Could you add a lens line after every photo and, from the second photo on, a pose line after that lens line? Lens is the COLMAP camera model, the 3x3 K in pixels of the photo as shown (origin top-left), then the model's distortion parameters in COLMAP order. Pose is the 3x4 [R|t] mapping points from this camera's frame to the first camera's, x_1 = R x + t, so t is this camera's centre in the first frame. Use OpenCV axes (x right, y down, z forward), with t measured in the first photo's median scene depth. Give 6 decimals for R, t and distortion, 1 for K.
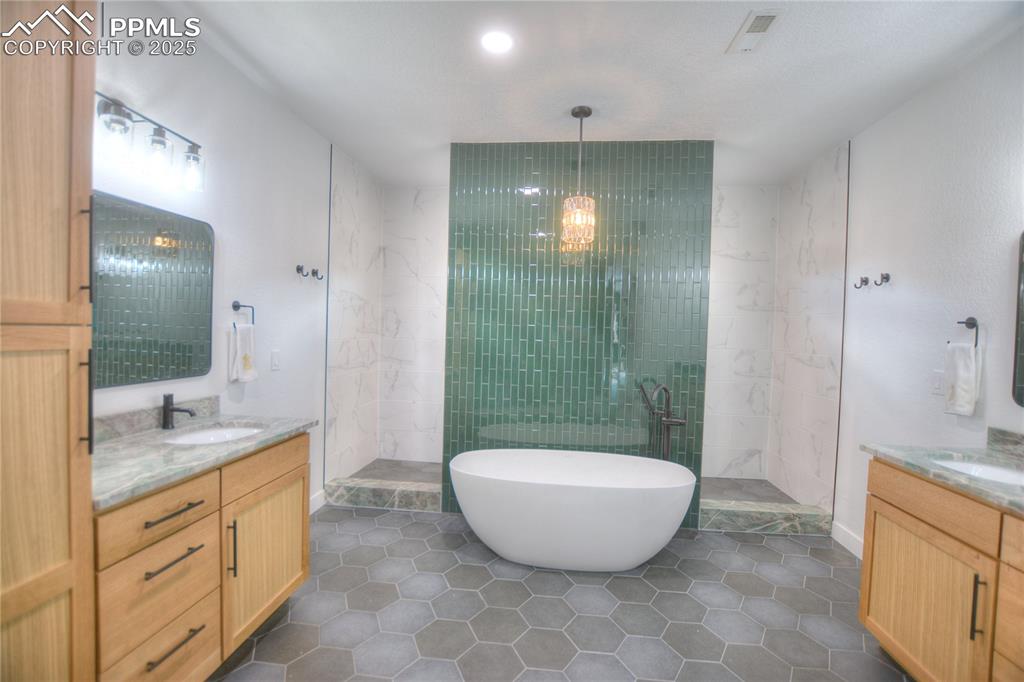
lens RADIAL K [[449.0, 0, 516.8], [0, 449.0, 340.8], [0, 0, 1]] dist [-0.032404, 0.000393]
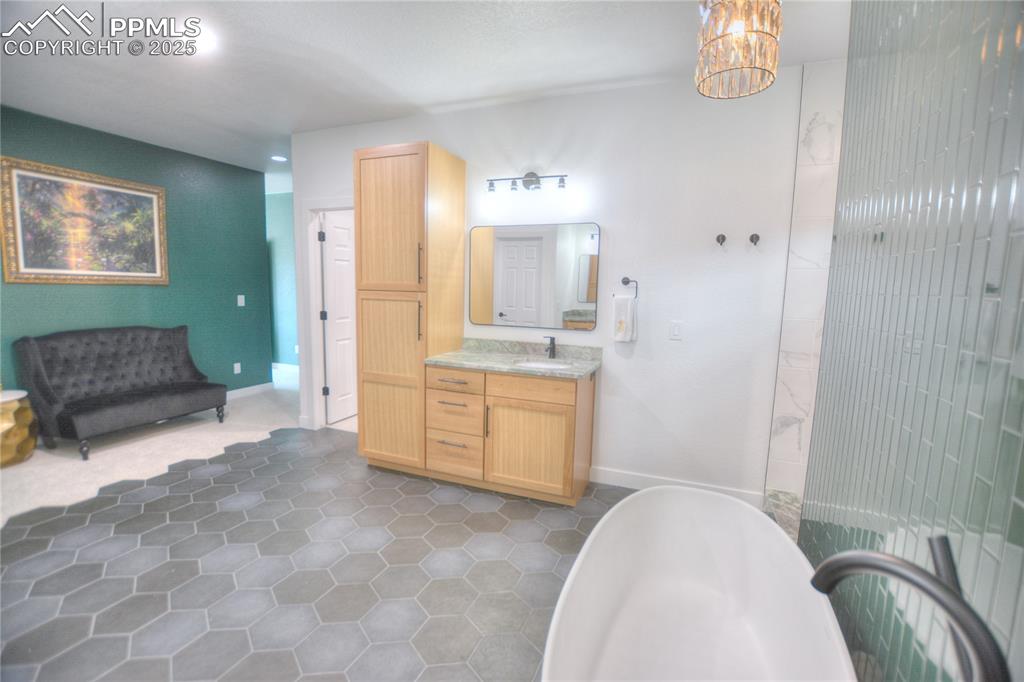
lens RADIAL K [[449.0, 0, 516.8], [0, 449.0, 340.8], [0, 0, 1]] dist [-0.032404, 0.000393]
pose [[-0.279374, 0.083336, -0.956559, 0.654798], [-0.054463, 0.993247, 0.102439, -0.023110], [0.958636, 0.080716, -0.272949, 1.021071]]
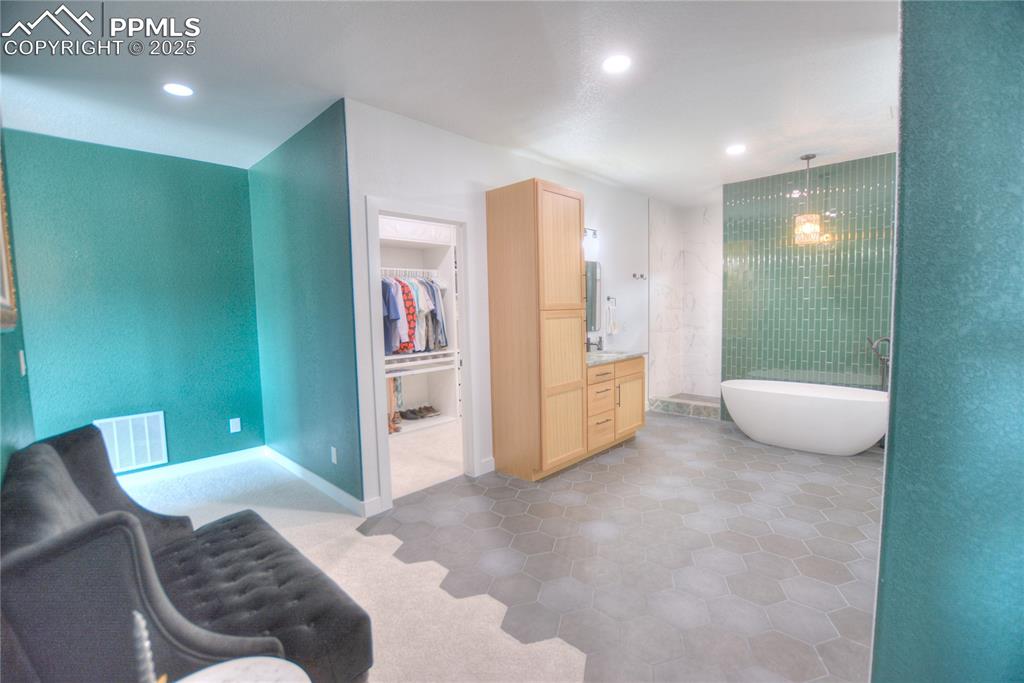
lens RADIAL K [[449.0, 0, 516.8], [0, 449.0, 341.3], [0, 0, 1]] dist [-0.032404, 0.000393]
pose [[0.786395, 0.001211, -0.617723, 0.317795], [0.030043, 0.998740, 0.040204, 0.024436], [0.616993, -0.050174, 0.785367, -0.895576]]
